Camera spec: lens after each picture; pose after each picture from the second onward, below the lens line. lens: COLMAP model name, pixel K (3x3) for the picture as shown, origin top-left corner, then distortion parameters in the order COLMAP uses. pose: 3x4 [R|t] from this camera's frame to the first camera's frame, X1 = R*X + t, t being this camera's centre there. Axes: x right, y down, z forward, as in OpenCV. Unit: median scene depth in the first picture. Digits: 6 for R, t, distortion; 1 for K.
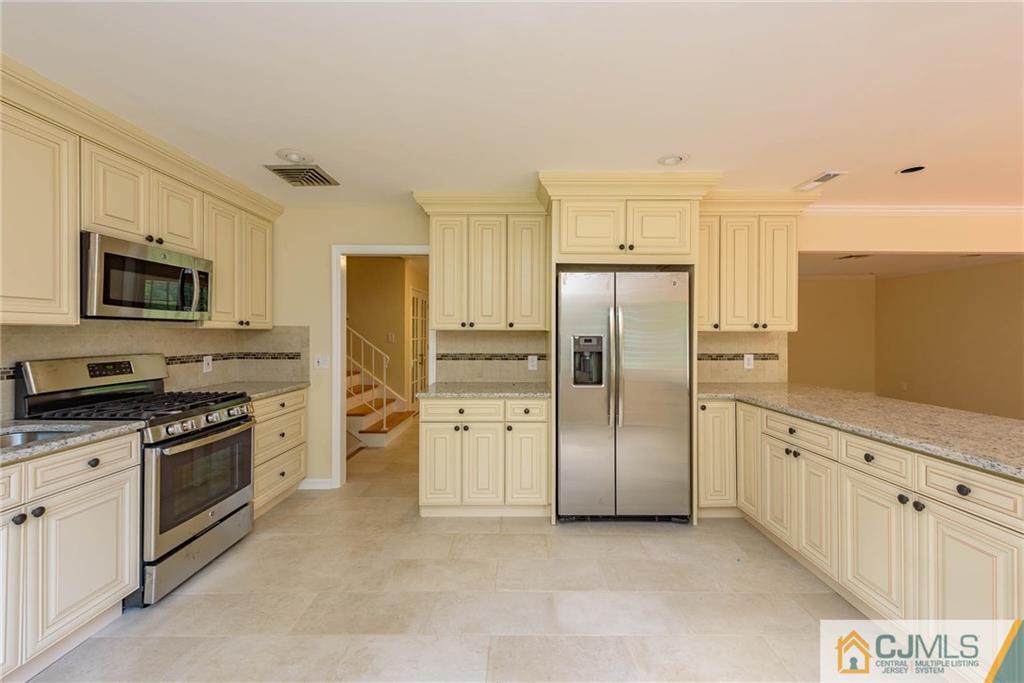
lens RADIAL K [[406.3, 0, 514.4], [0, 406.3, 334.6], [0, 0, 1]] dist [0.013435, -0.001234]
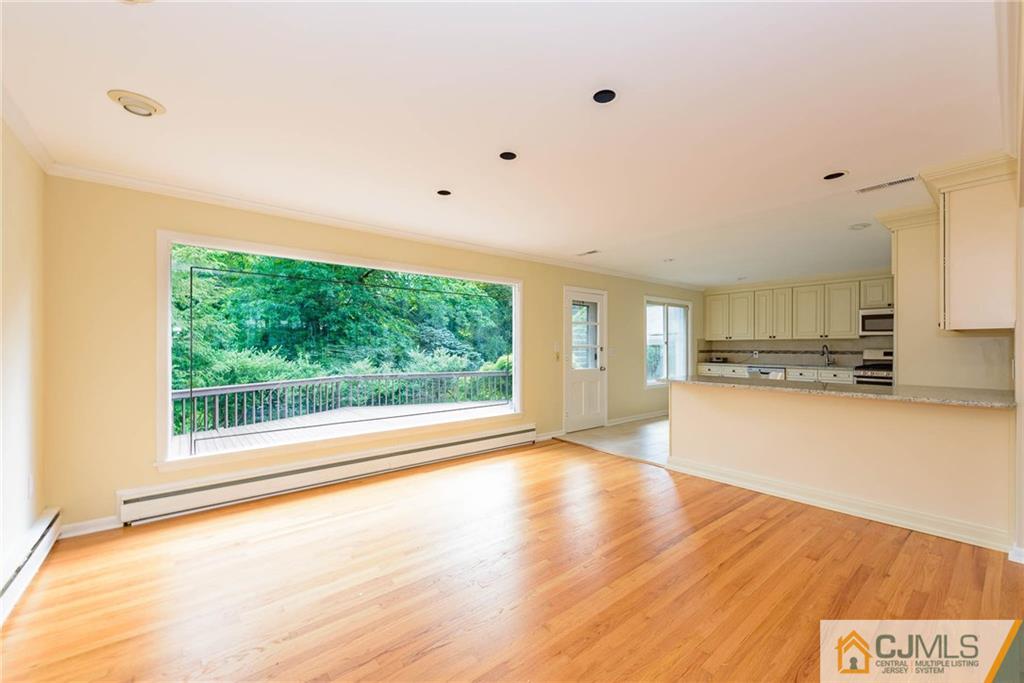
lens RADIAL K [[406.3, 0, 520.2], [0, 406.3, 345.2], [0, 0, 1]] dist [0.013435, -0.001234]
pose [[-0.778944, 0.002581, -0.627088, 2.185340], [0.002720, 0.999996, 0.000736, 0.016091], [0.627088, -0.001132, -0.778948, 1.299052]]
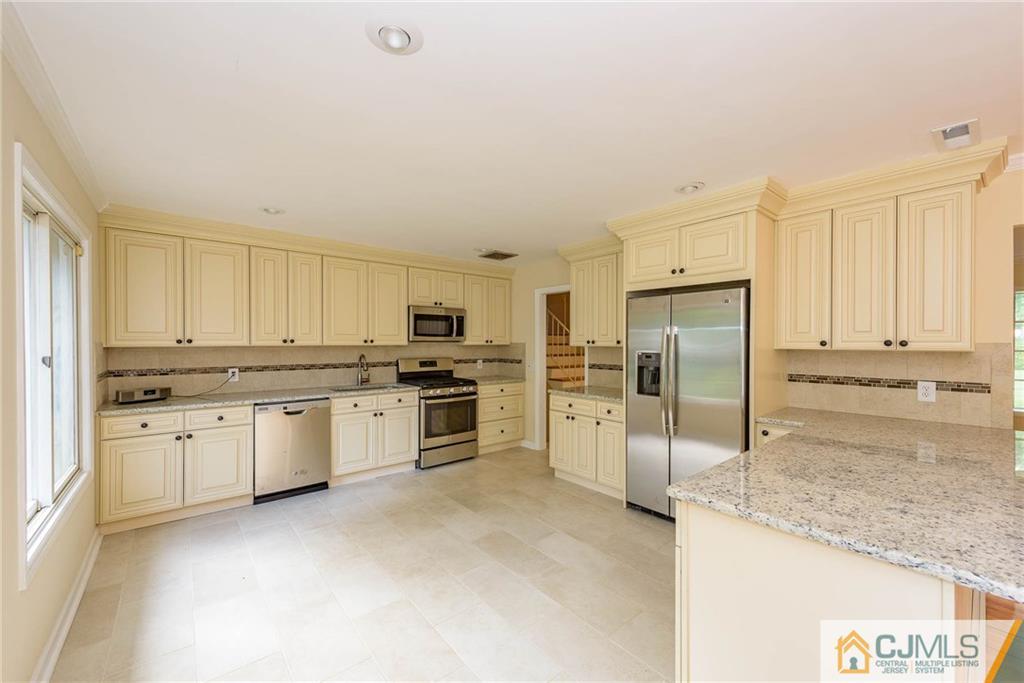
lens RADIAL K [[406.3, 0, 517.6], [0, 406.3, 344.1], [0, 0, 1]] dist [0.013435, -0.001234]
pose [[0.639604, 0.001988, -0.768702, 0.828262], [-0.001502, 0.999998, 0.001337, -0.021960], [0.768703, 0.000299, 0.639606, -0.019599]]
